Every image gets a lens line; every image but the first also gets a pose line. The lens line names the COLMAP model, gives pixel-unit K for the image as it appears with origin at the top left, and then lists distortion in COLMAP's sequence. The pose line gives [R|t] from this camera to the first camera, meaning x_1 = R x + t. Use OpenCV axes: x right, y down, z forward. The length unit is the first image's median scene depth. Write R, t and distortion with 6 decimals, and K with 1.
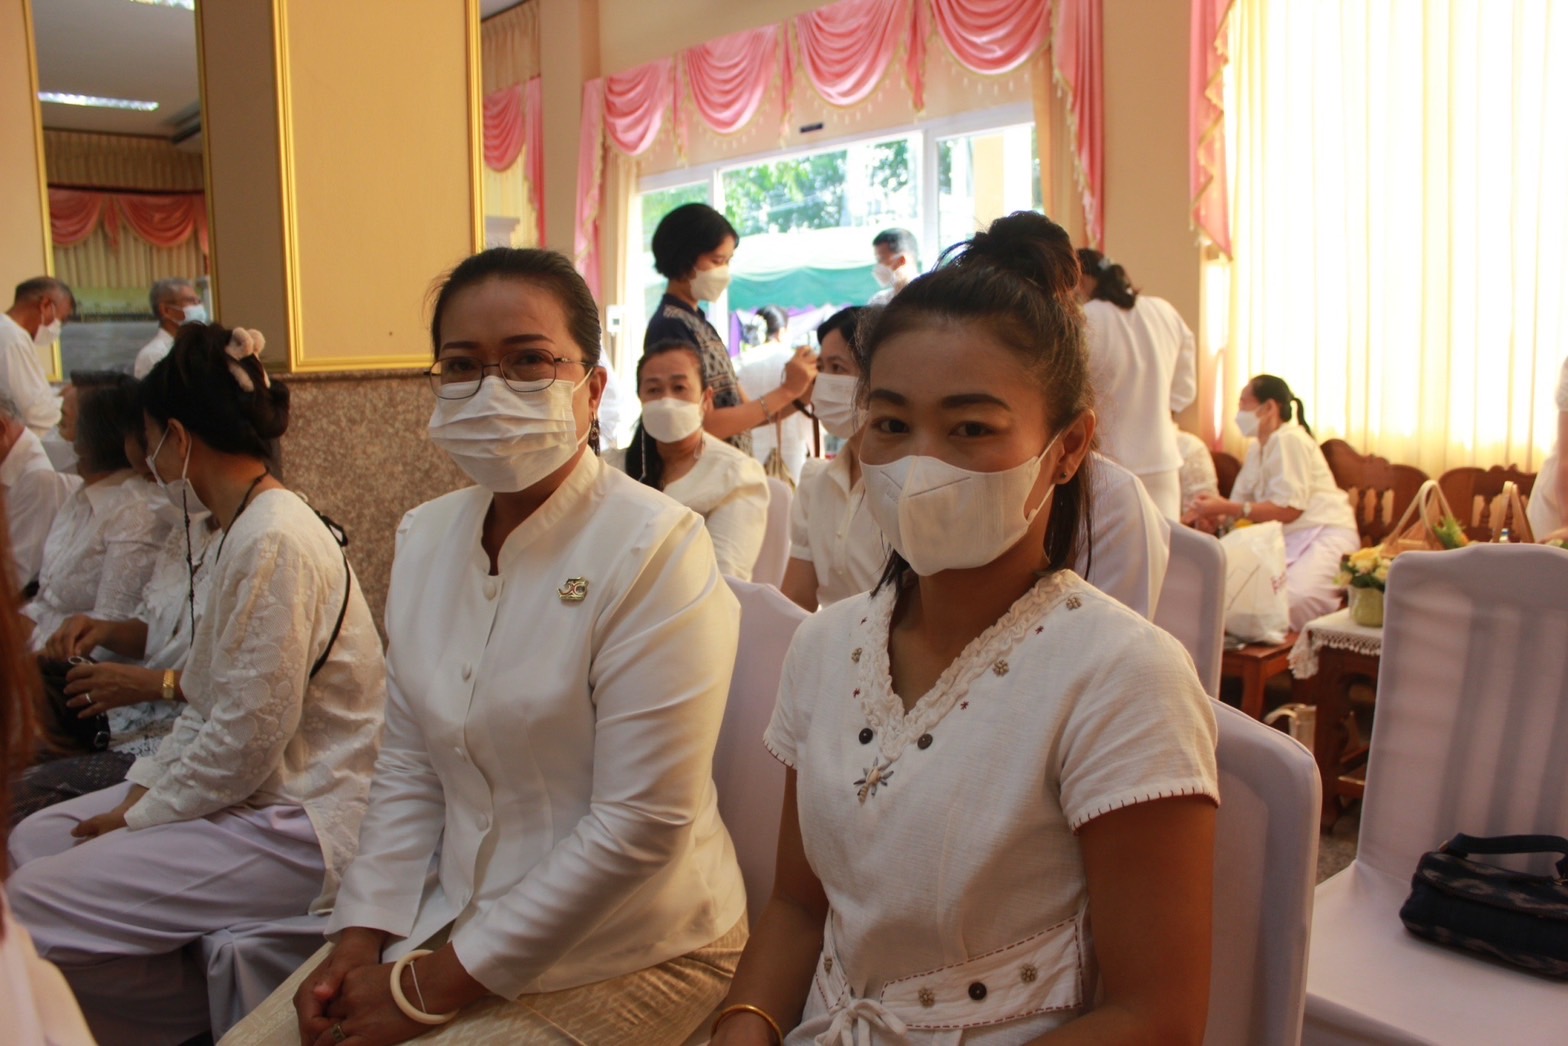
lens RADIAL K [[1976.3, 0, 783.1], [0, 1976.3, 572.5], [0, 0, 1]] dist [-0.200034, 0.556238]
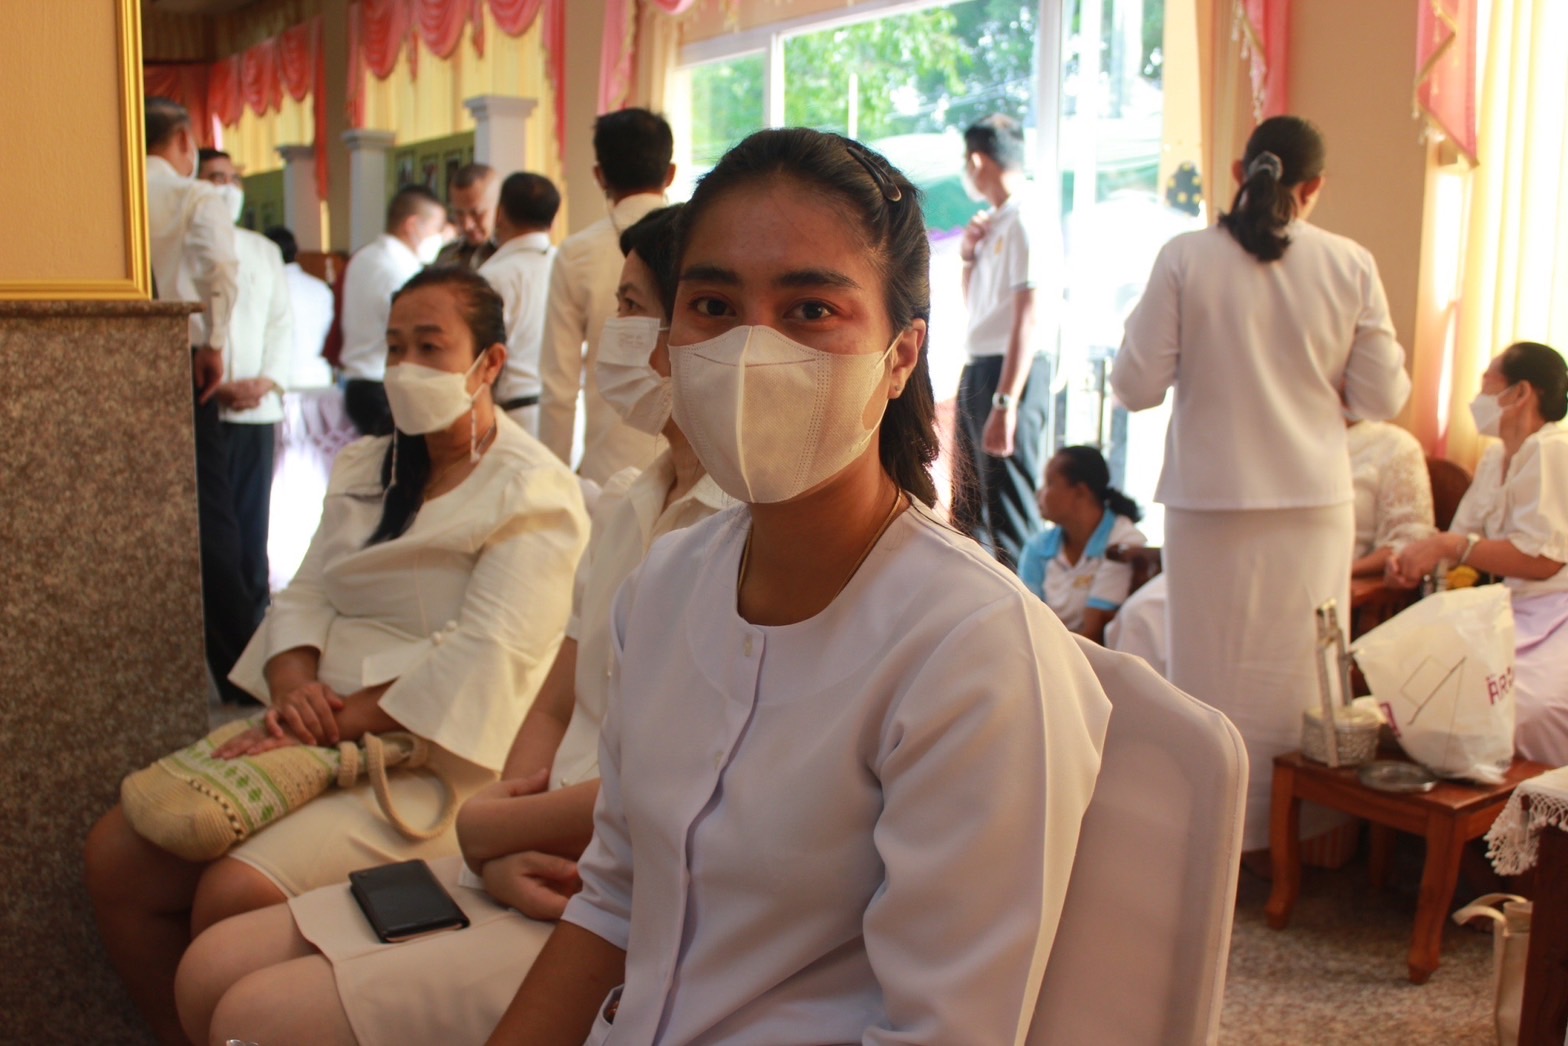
lens RADIAL K [[1976.3, 0, 783.1], [0, 1976.3, 572.5], [0, 0, 1]] dist [-0.200034, 0.556238]
pose [[0.985266, 0.052916, -0.162636, 0.116590], [-0.046657, 0.998025, 0.042067, -0.041659], [0.164541, -0.033859, 0.985789, 0.324854]]
